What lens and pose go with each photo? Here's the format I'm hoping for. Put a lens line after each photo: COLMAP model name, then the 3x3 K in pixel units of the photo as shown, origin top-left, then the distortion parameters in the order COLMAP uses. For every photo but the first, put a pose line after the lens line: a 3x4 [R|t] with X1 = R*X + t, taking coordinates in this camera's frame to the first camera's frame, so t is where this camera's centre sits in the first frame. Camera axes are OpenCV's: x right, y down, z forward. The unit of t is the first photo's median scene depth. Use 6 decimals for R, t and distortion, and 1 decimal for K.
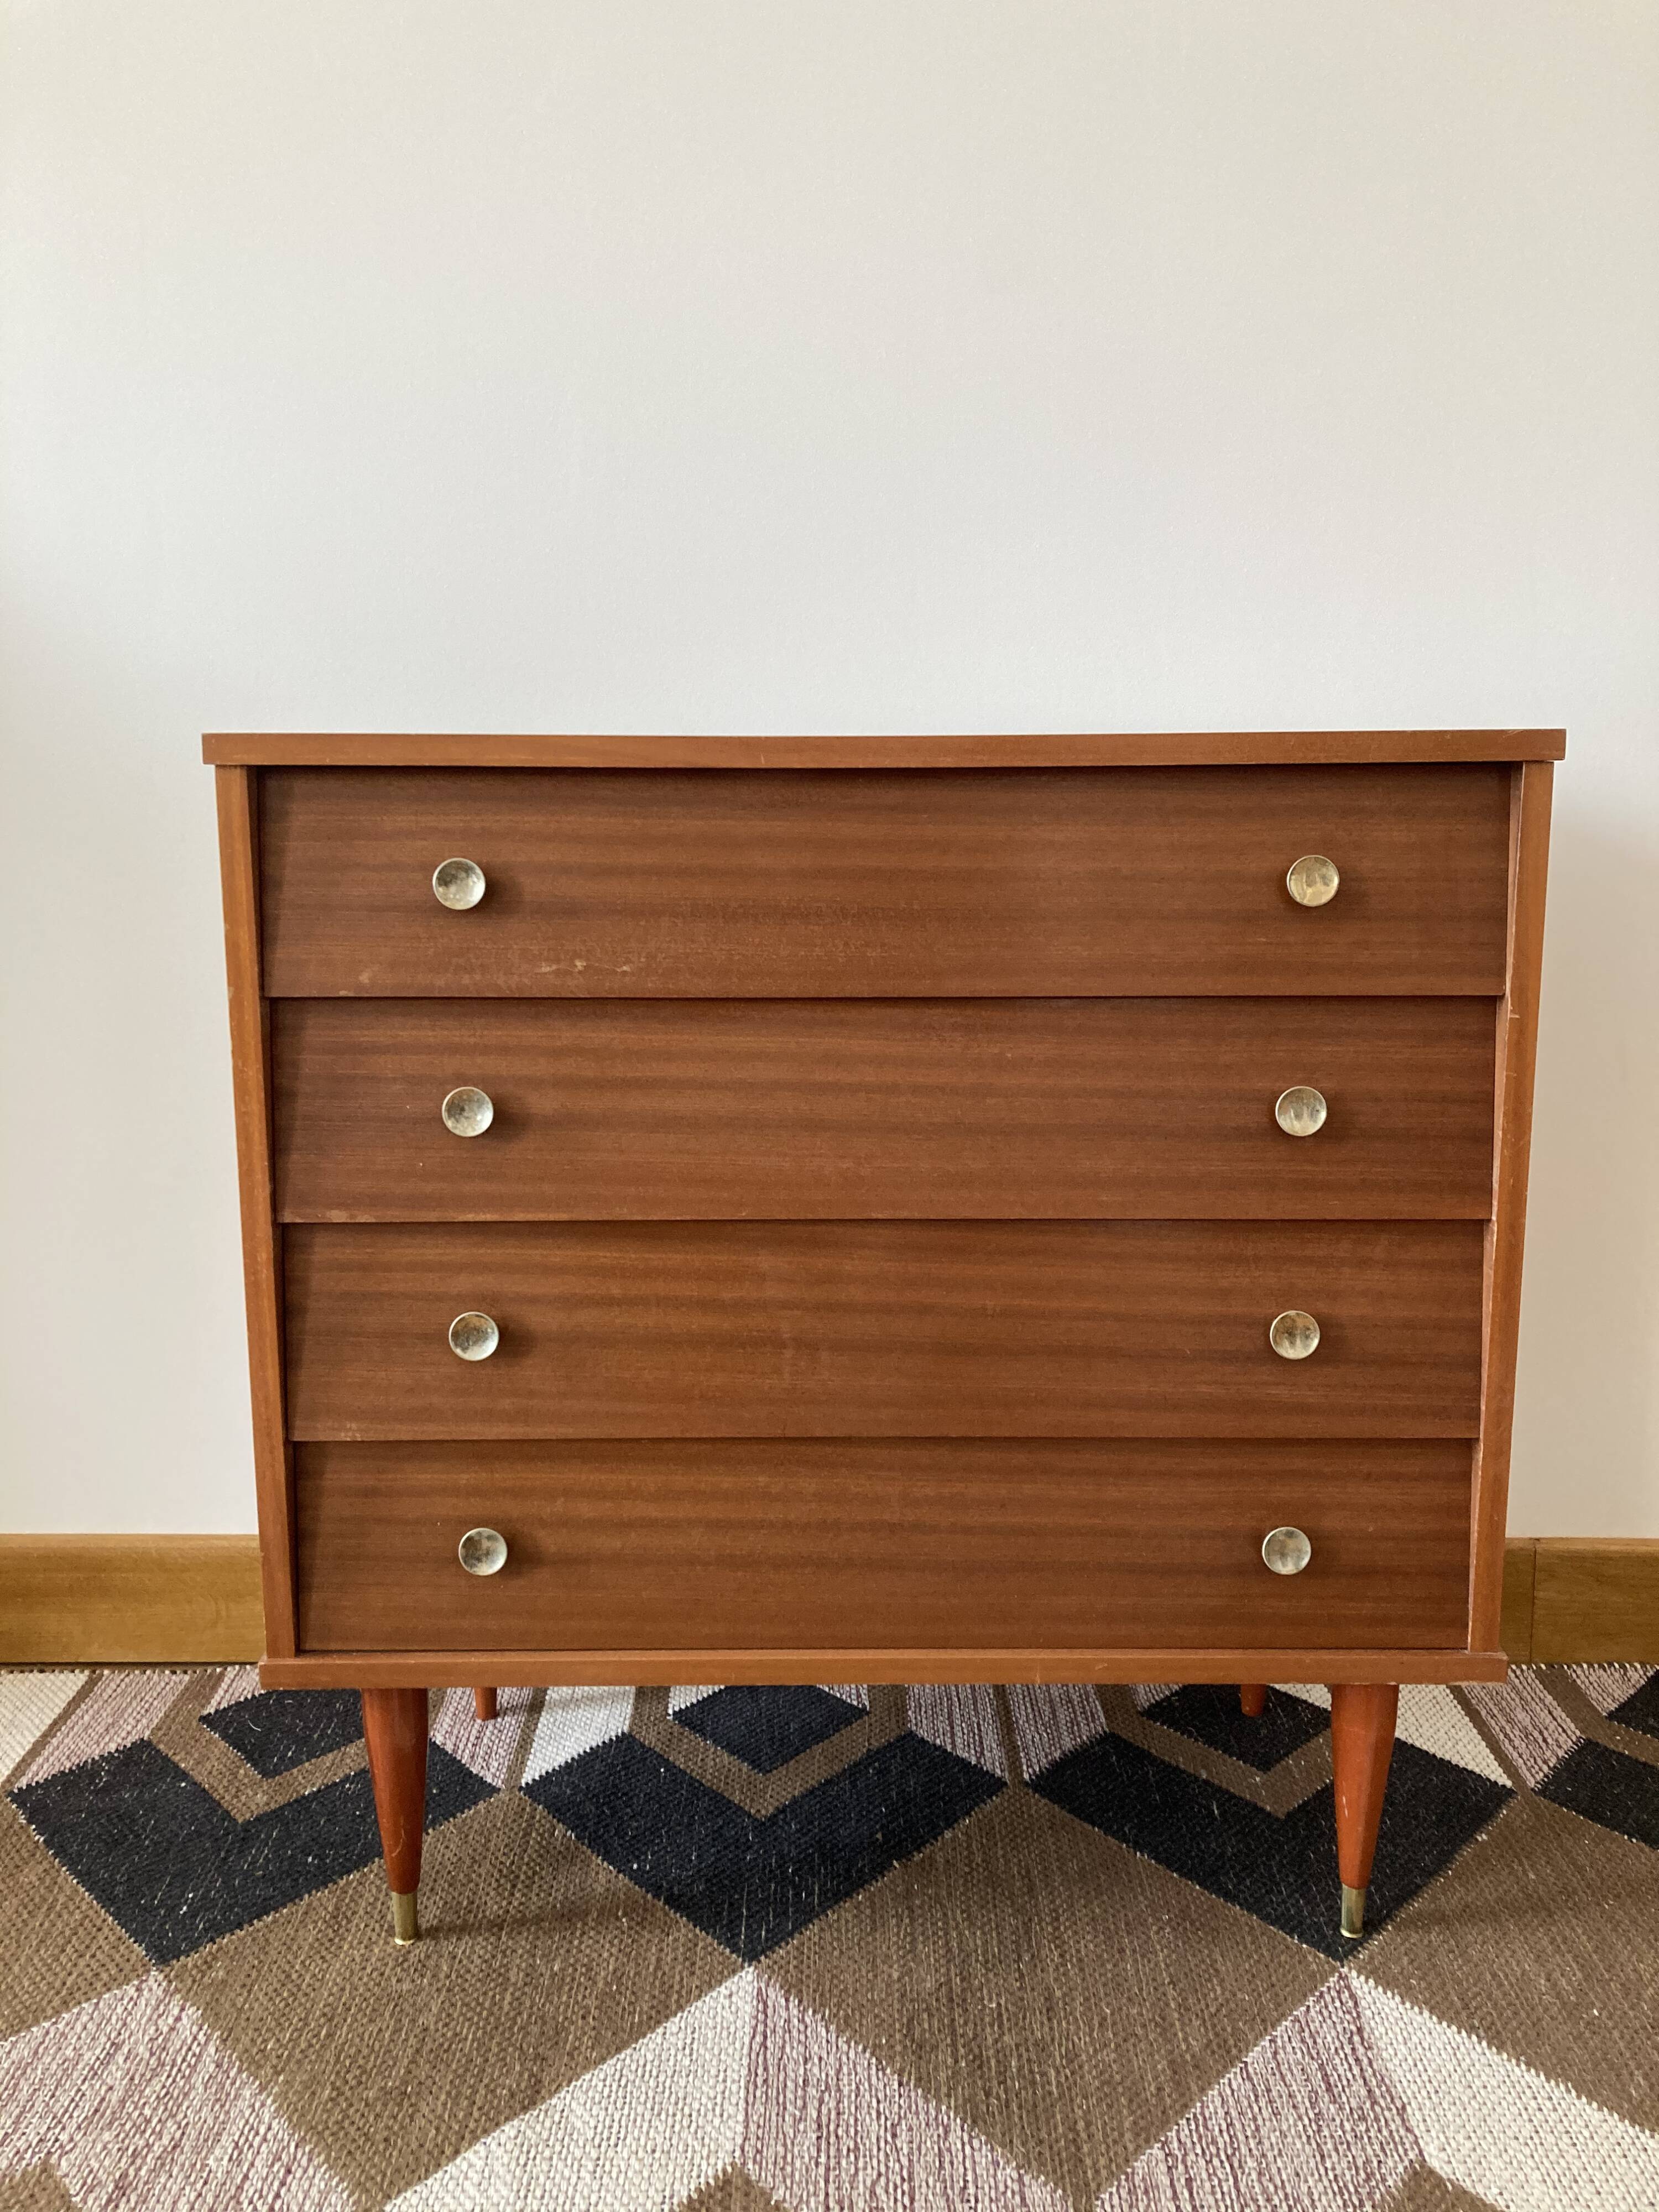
lens RADIAL K [[1836.6, 0, 842.6], [0, 1836.6, 1080.3], [0, 0, 1]] dist [0.040031, -0.044731]
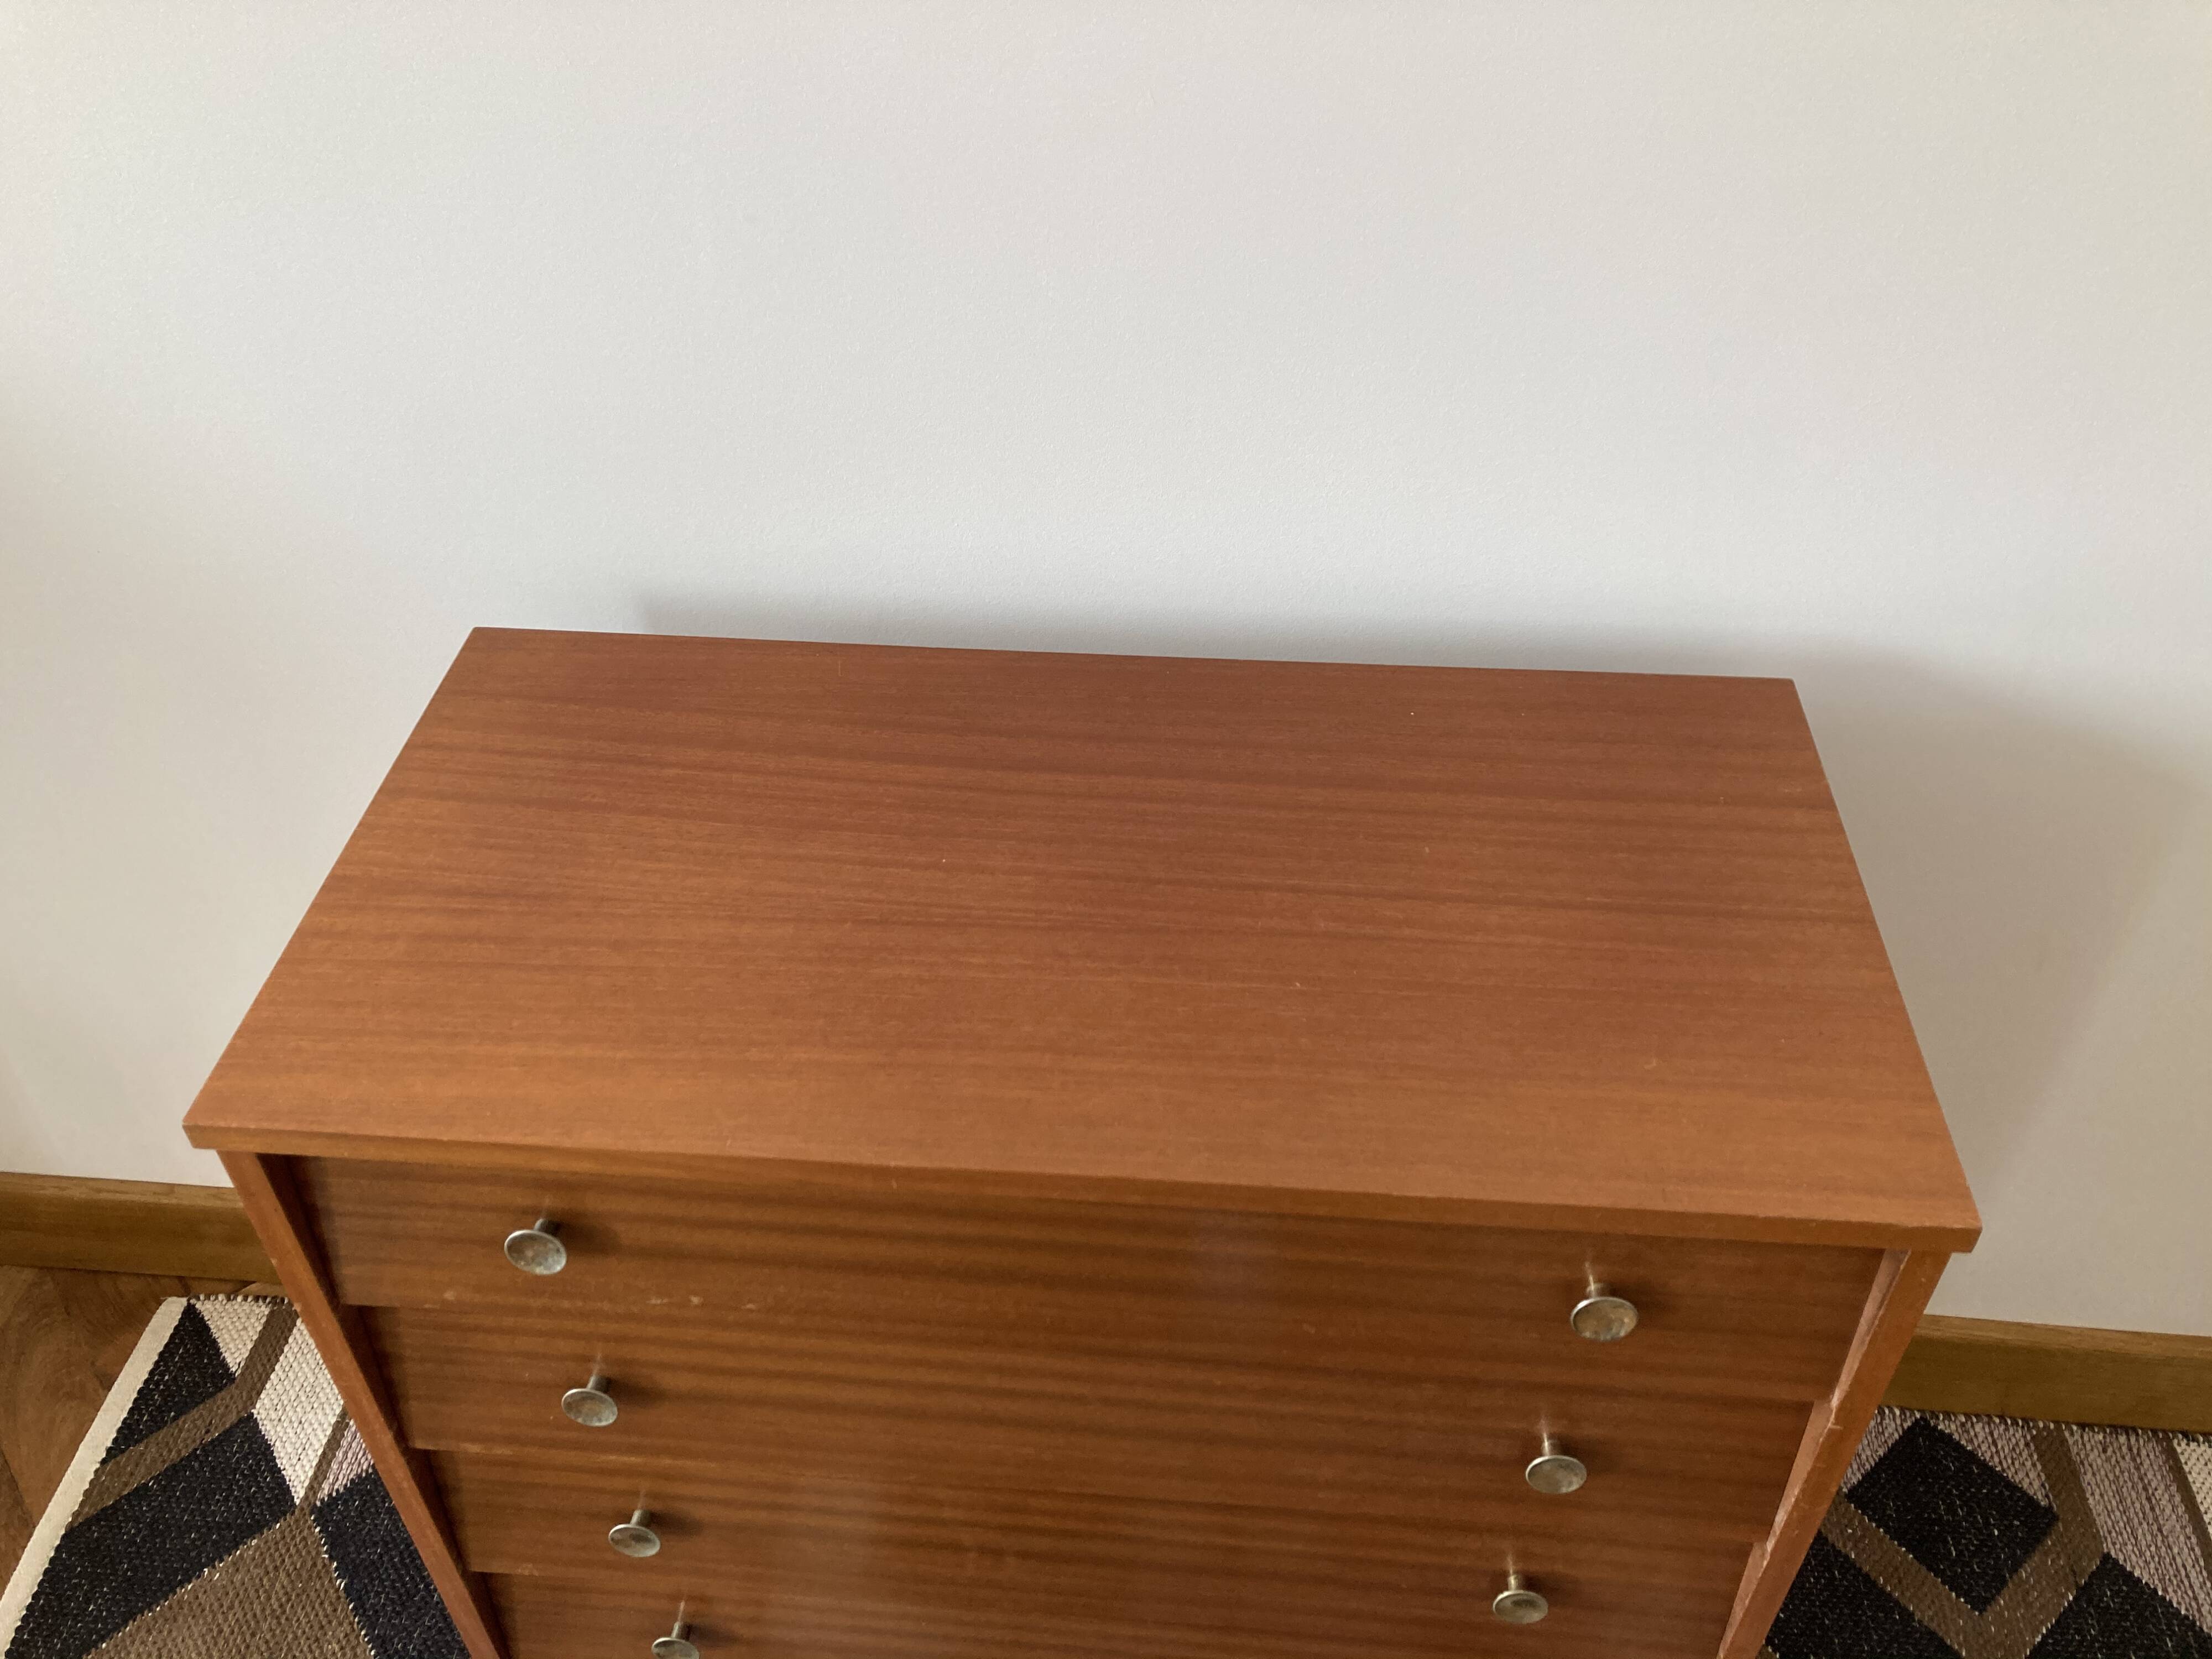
lens RADIAL K [[1836.6, 0, 1105.1], [0, 1836.6, 807.5], [0, 0, 1]] dist [0.040031, -0.044731]
pose [[0.996342, 0.051001, -0.068573, 0.082483], [-0.007998, 0.854529, 0.519343, -0.660500], [0.085085, -0.516894, 0.851810, 0.404271]]
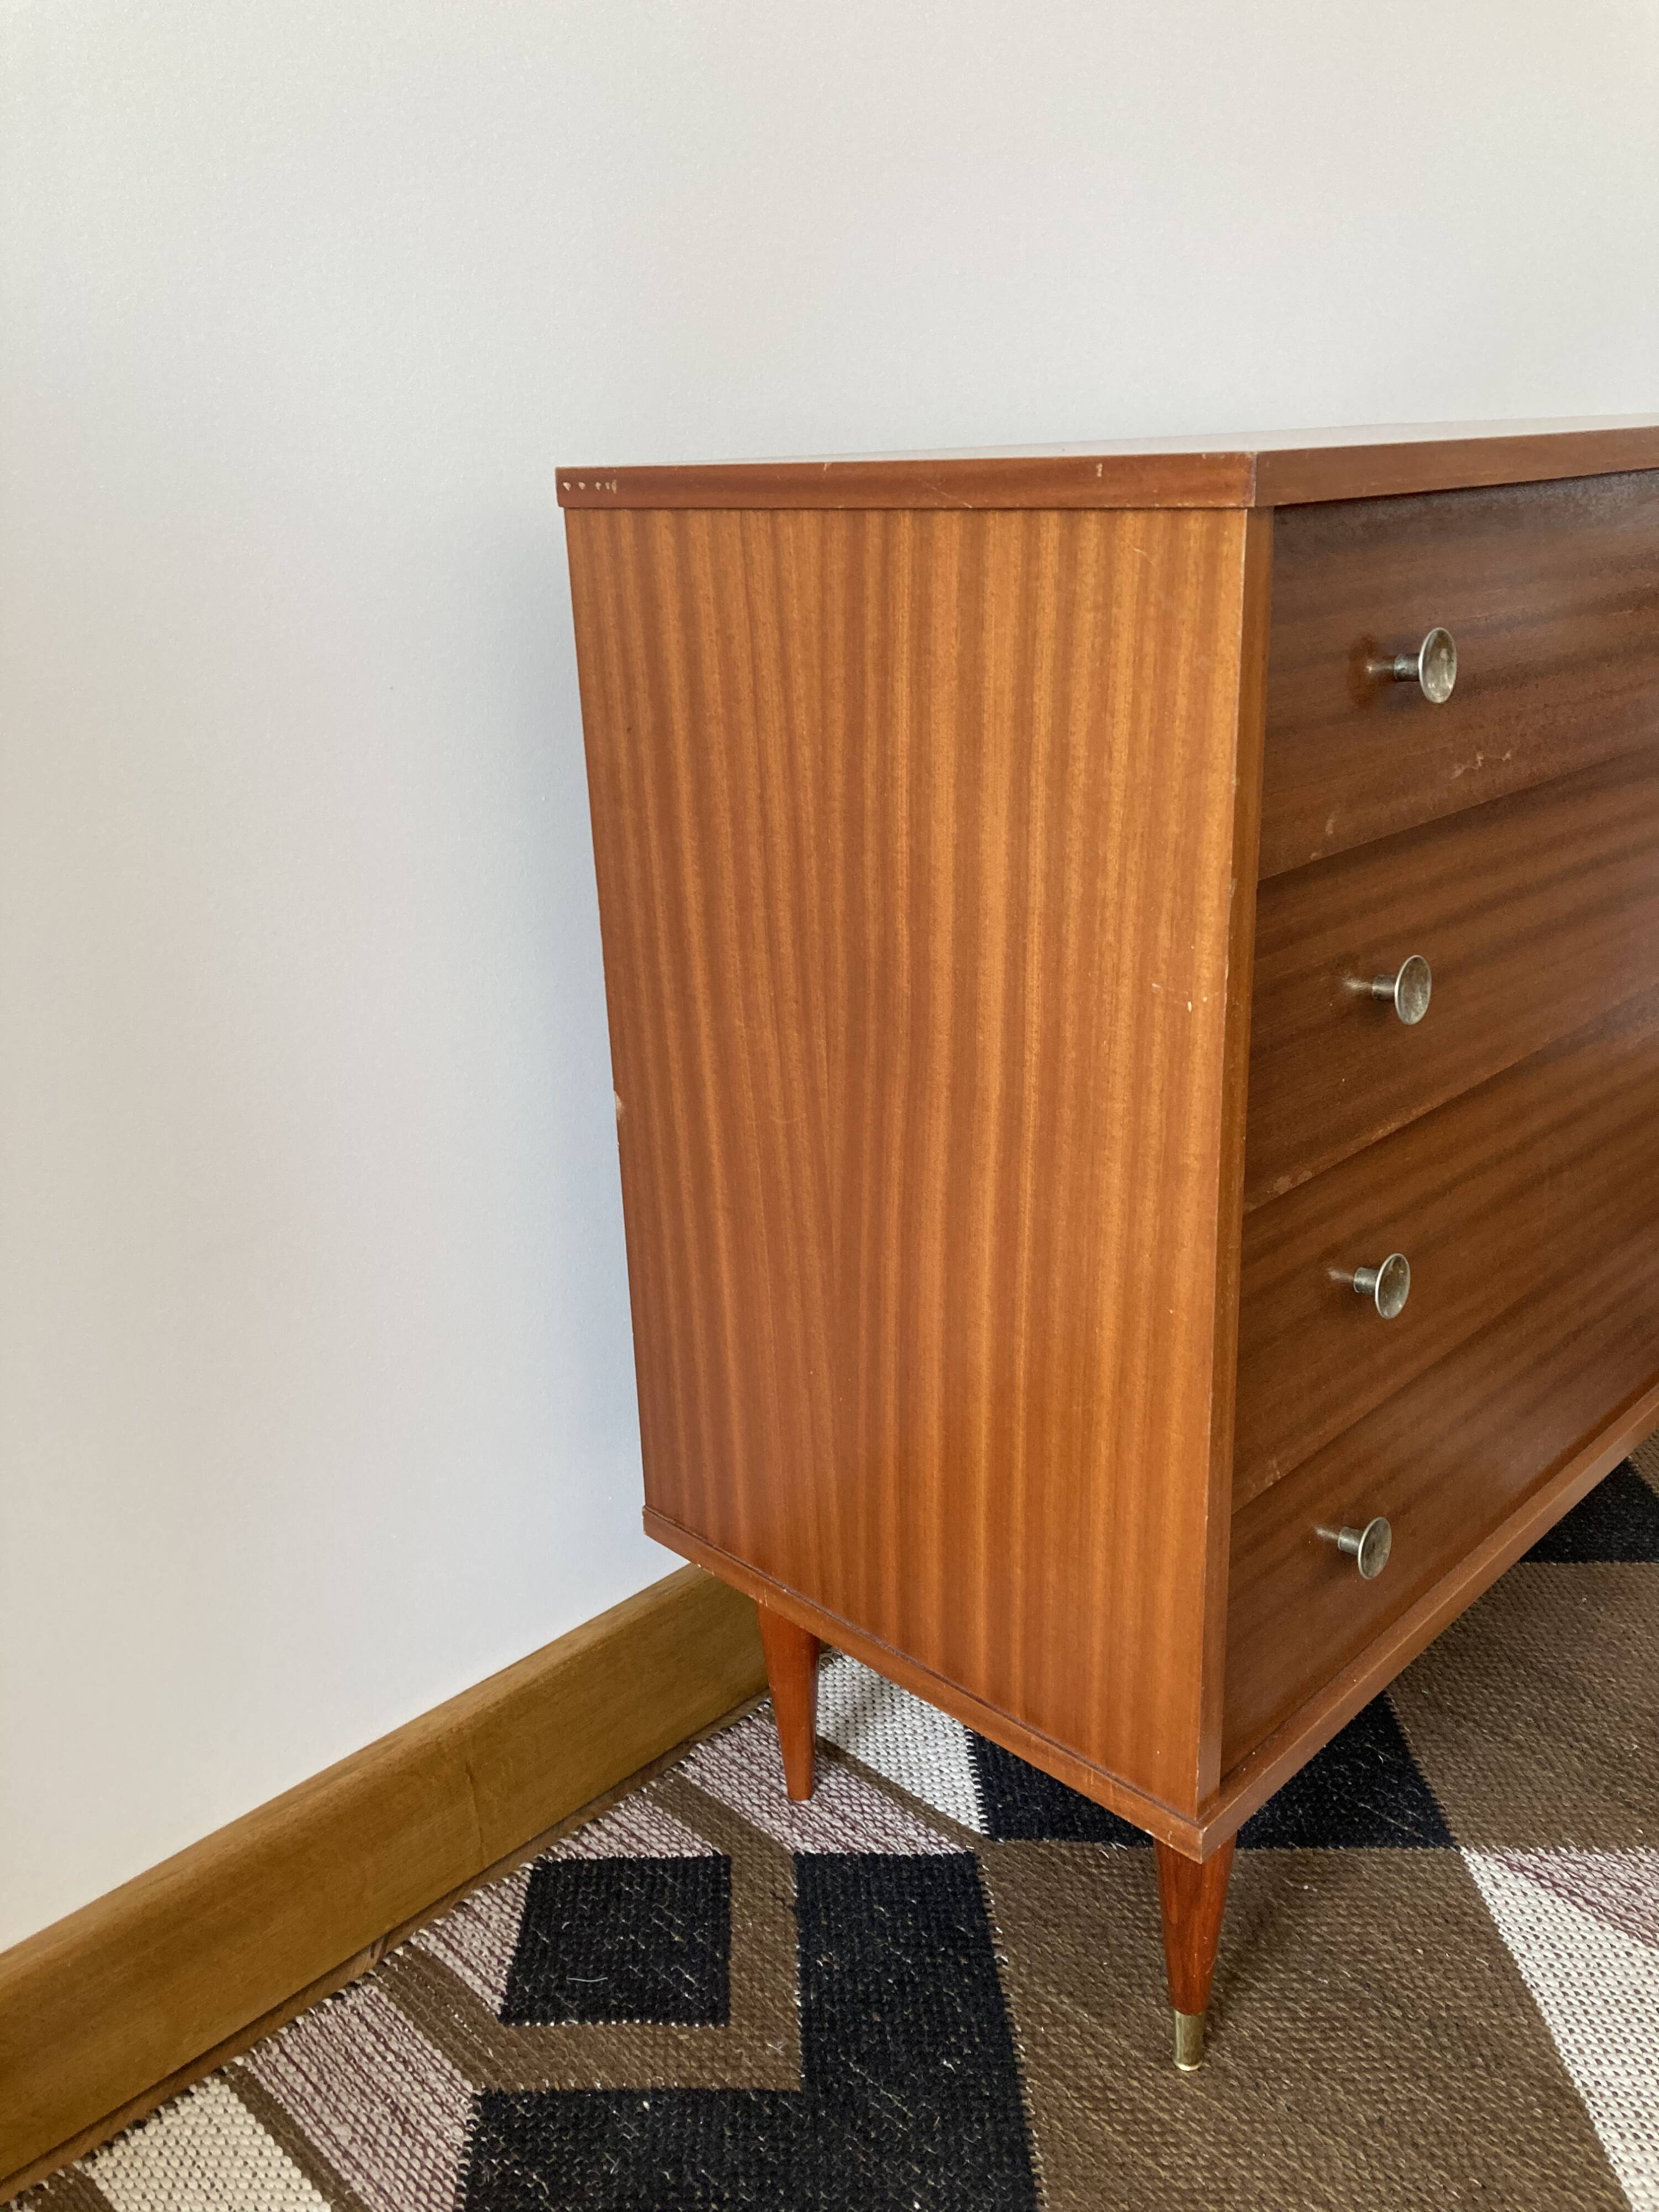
lens RADIAL K [[1836.6, 0, 833.1], [0, 1836.6, 1088.0], [0, 0, 1]] dist [0.040031, -0.044731]
pose [[0.705027, -0.262702, 0.658730, -0.810920], [0.152672, 0.963304, 0.220764, -0.132761], [-0.692552, -0.055075, 0.719262, 0.617679]]
